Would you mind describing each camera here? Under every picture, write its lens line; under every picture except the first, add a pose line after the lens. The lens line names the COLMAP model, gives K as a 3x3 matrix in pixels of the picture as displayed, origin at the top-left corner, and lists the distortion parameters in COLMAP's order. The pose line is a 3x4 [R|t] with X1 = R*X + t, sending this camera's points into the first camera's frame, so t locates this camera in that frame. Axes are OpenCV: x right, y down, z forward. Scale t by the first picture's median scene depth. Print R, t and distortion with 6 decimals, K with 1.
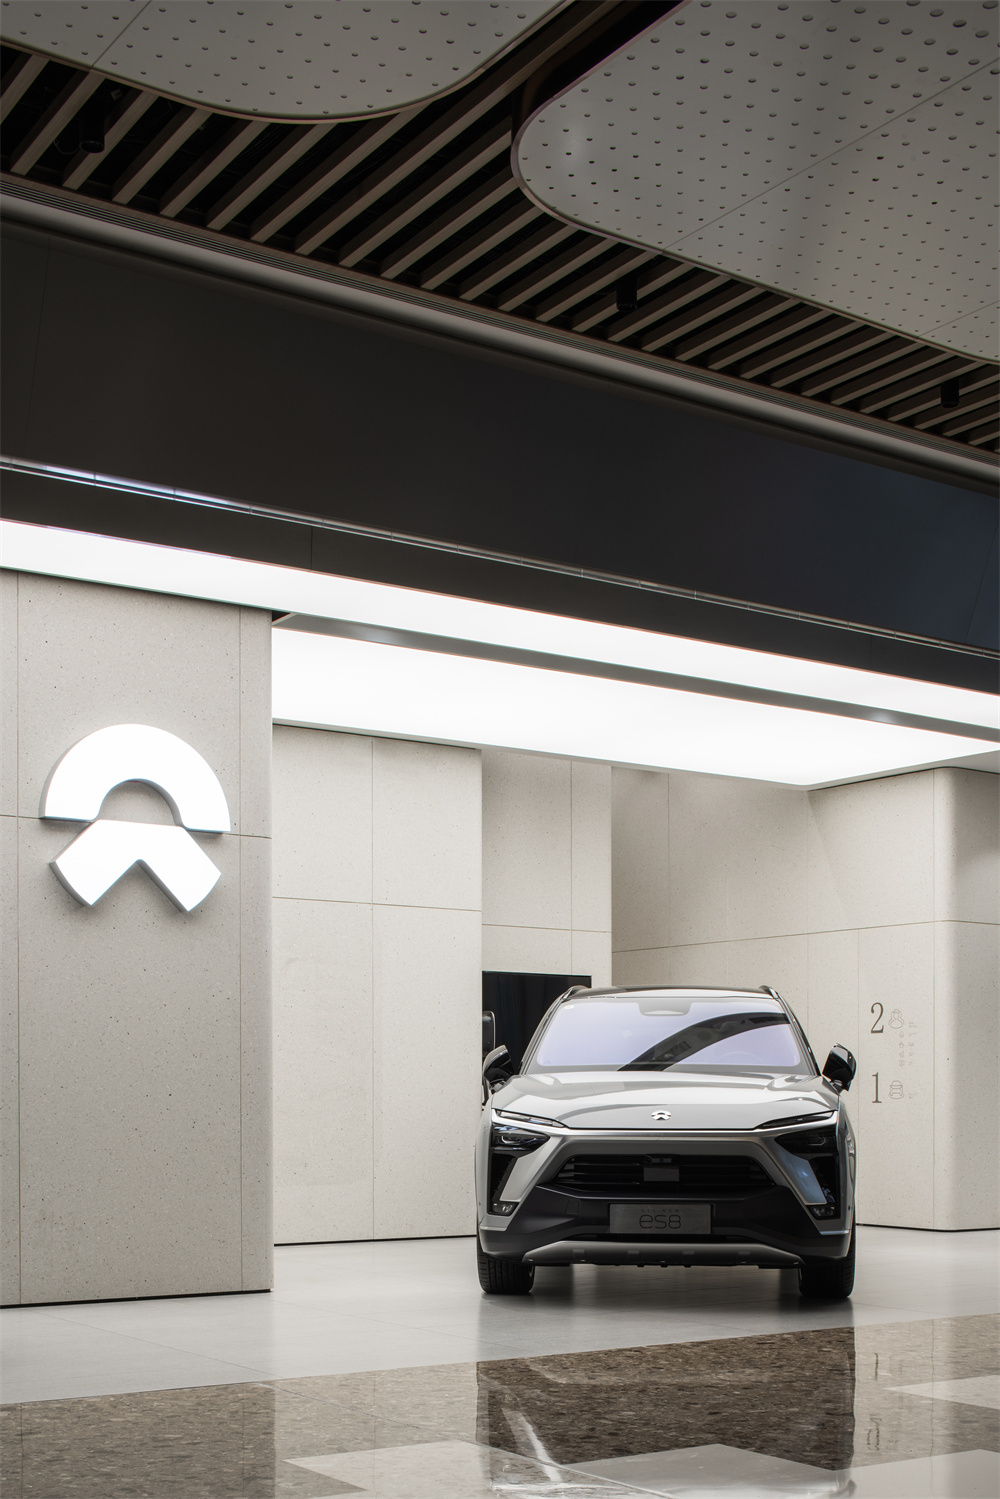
lens RADIAL K [[1843.1, 0, 500.0], [0, 1843.1, 749.5], [0, 0, 1]] dist [0.022127, -0.007784]
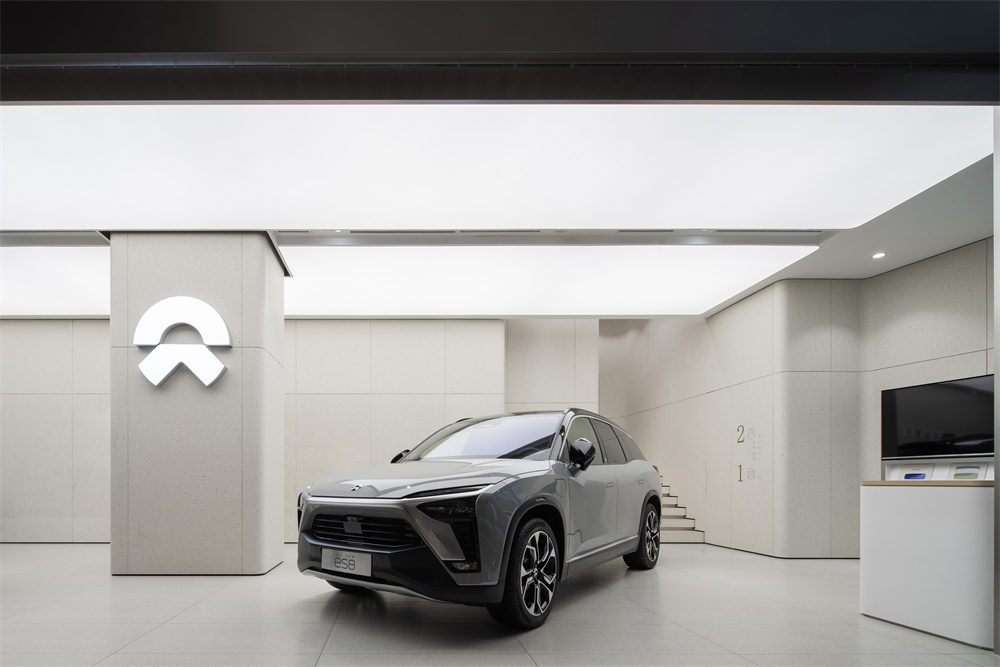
lens RADIAL K [[435.1, 0, 500.4], [0, 435.1, 444.3], [0, 0, 1]] dist [0.002660, 0.000213]
pose [[0.834843, -0.050106, -0.548203, 0.351769], [0.103006, 0.992479, 0.066151, 0.152564], [0.540765, -0.111694, 0.833725, 0.774197]]
